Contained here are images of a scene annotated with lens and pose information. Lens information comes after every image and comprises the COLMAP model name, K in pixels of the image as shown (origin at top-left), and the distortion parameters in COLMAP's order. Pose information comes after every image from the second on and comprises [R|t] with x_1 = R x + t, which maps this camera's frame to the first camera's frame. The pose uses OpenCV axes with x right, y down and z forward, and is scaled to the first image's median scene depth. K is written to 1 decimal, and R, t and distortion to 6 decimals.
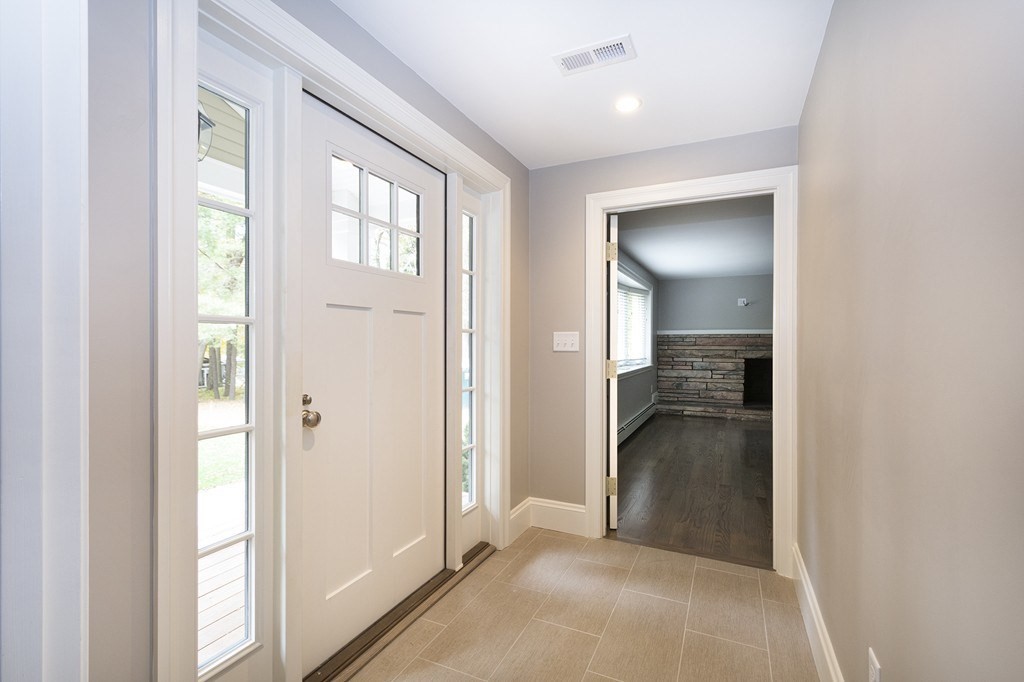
lens RADIAL K [[455.8, 0, 508.4], [0, 455.8, 344.1], [0, 0, 1]] dist [-0.000421, -0.000095]
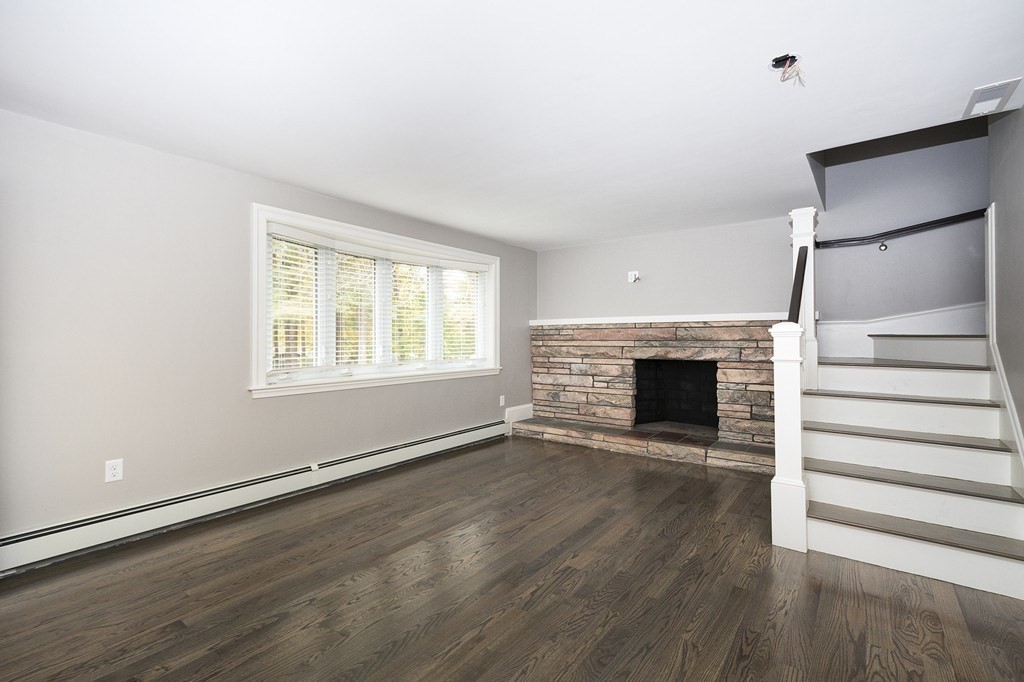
lens RADIAL K [[455.8, 0, 514.9], [0, 455.8, 336.6], [0, 0, 1]] dist [-0.000421, -0.000095]
pose [[0.980869, -0.008185, -0.194499, 0.464137], [0.007028, 0.999953, -0.006639, 0.001402], [0.194544, 0.005146, 0.980880, 0.291676]]
